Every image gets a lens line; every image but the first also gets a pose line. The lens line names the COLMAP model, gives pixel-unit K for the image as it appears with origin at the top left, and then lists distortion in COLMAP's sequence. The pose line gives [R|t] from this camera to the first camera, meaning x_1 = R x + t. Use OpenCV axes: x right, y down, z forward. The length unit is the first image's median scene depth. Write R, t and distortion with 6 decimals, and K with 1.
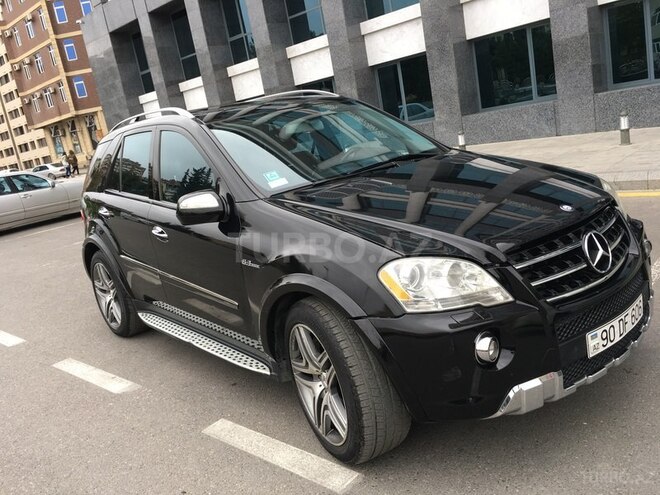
lens RADIAL K [[558.4, 0, 330.0], [0, 558.4, 247.5], [0, 0, 1]] dist [0.080588, -0.111387]
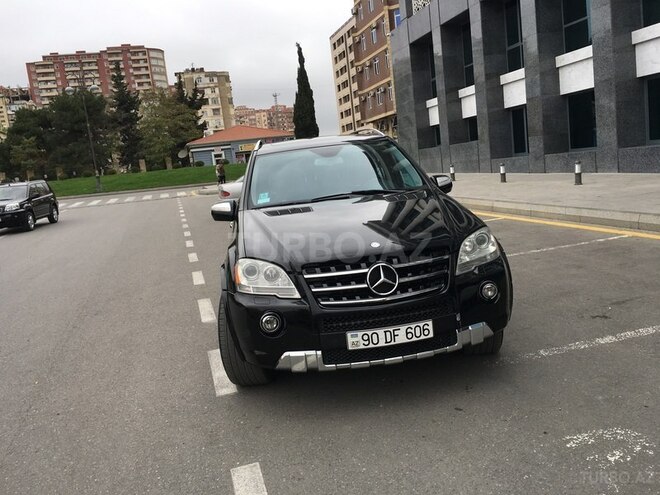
lens RADIAL K [[558.4, 0, 330.0], [0, 558.4, 247.5], [0, 0, 1]] dist [0.080588, -0.111387]
pose [[0.847805, 0.156849, -0.506582, 0.126646], [-0.153755, 0.986930, 0.048254, -0.014016], [0.507530, 0.036980, 0.860840, -0.029593]]
